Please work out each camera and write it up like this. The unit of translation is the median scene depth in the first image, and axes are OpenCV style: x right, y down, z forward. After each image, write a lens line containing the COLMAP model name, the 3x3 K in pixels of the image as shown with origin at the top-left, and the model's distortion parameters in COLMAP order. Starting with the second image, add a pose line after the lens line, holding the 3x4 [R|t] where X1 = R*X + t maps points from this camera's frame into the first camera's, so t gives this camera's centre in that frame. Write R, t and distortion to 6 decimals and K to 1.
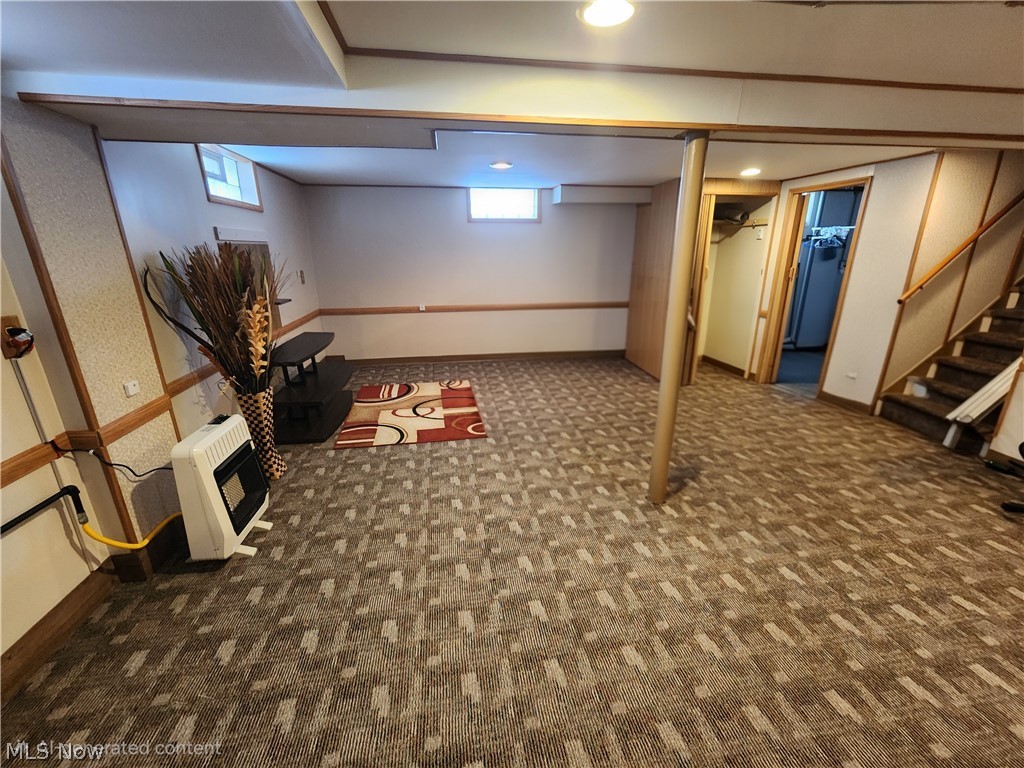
lens RADIAL K [[425.0, 0, 511.8], [0, 425.0, 385.5], [0, 0, 1]] dist [-0.000368, 0.001045]
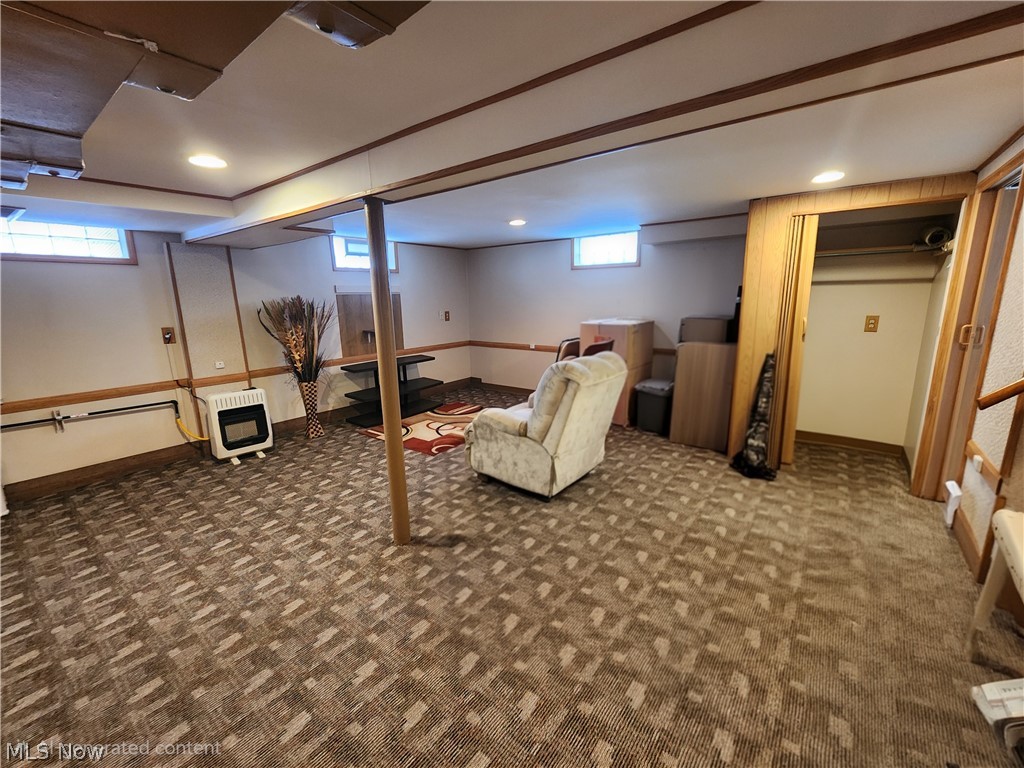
lens RADIAL K [[425.0, 0, 511.8], [0, 425.0, 385.5], [0, 0, 1]] dist [-0.000368, 0.001045]
pose [[0.681728, 0.146982, -0.716689, 0.921054], [-0.211717, 0.977330, -0.000953, -0.113350], [0.700302, 0.152385, 0.697392, 0.324756]]
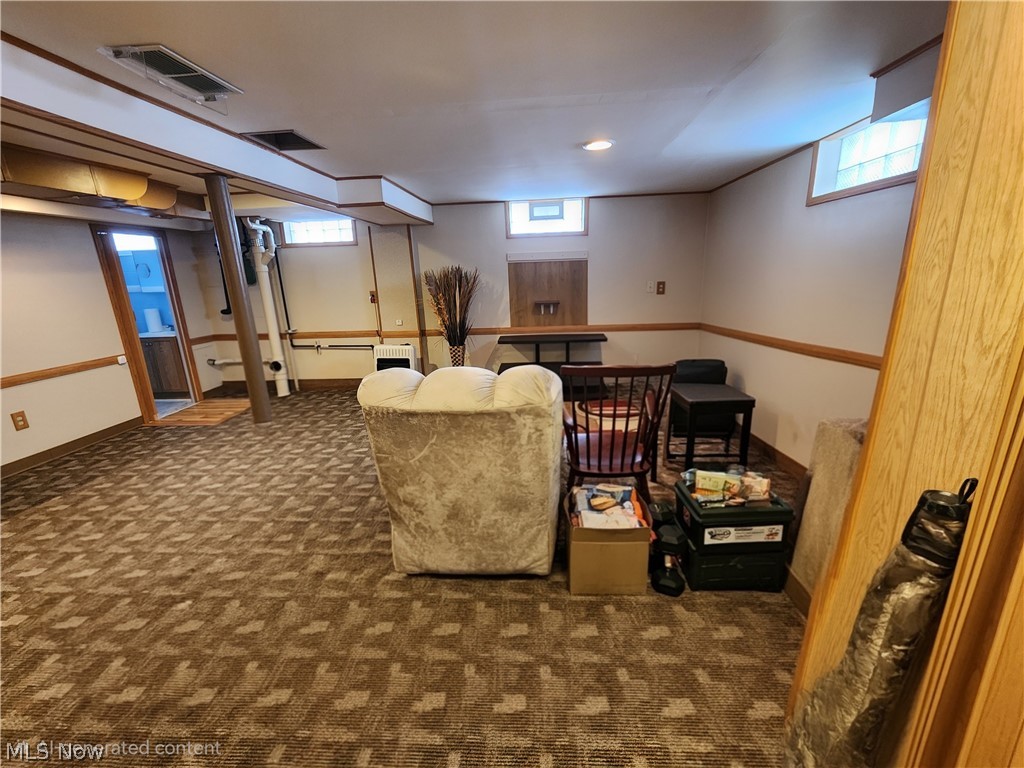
lens RADIAL K [[422.1, 0, 512.0], [0, 422.1, 384.0], [0, 0, 1]] dist [0.000334, 0.000160]
pose [[-0.224172, 0.263642, -0.938211, 0.862111], [-0.265908, 0.909636, 0.319147, -0.384851], [0.937571, 0.321022, -0.133810, 1.227423]]
